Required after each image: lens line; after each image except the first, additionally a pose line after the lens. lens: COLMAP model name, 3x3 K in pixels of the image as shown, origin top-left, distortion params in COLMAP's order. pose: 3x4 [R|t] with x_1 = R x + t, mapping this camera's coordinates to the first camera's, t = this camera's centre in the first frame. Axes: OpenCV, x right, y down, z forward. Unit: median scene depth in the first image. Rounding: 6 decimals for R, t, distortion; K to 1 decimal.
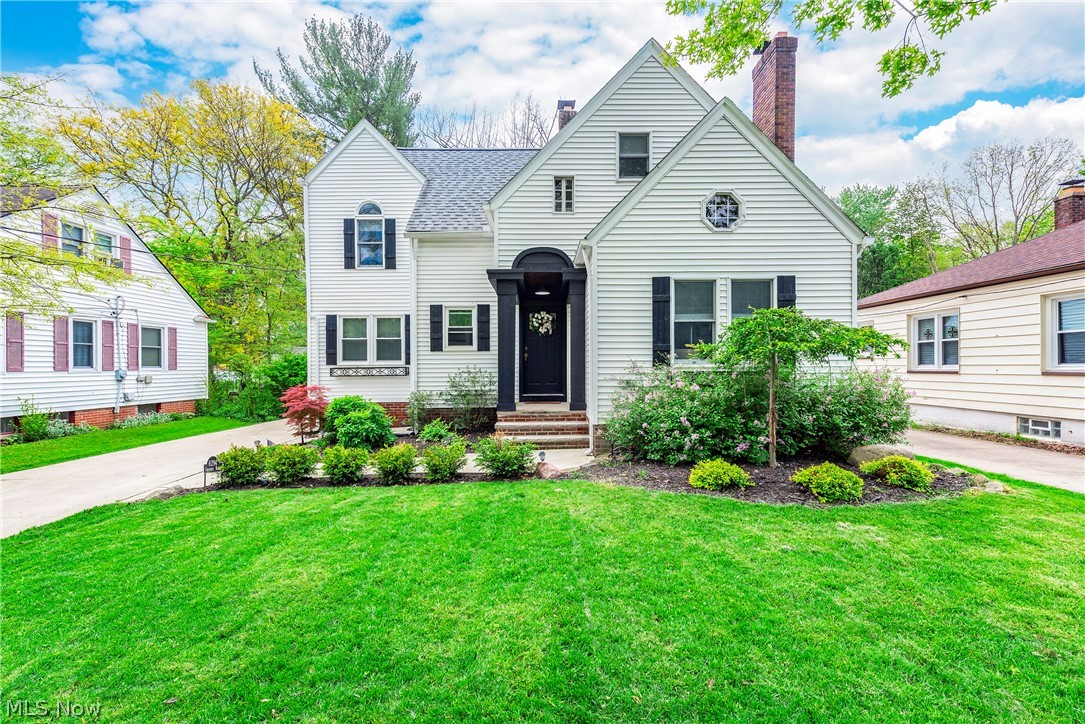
lens RADIAL K [[479.5, 0, 542.5], [0, 479.5, 362.0], [0, 0, 1]] dist [-0.000886, -0.000059]
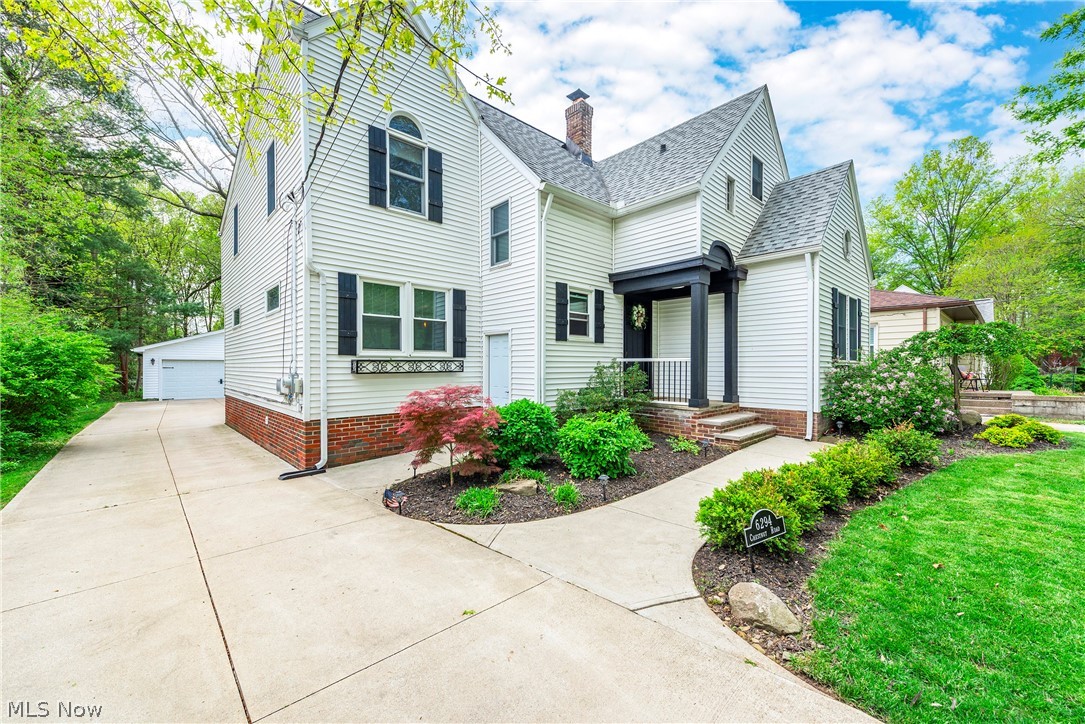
lens RADIAL K [[435.2, 0, 548.4], [0, 435.2, 365.9], [0, 0, 1]] dist [-0.000732, -0.000164]
pose [[0.726563, 0.003449, 0.687091, -0.635097], [-0.011283, 0.999912, 0.006912, 0.012651], [-0.687007, -0.012775, 0.726538, 0.415929]]
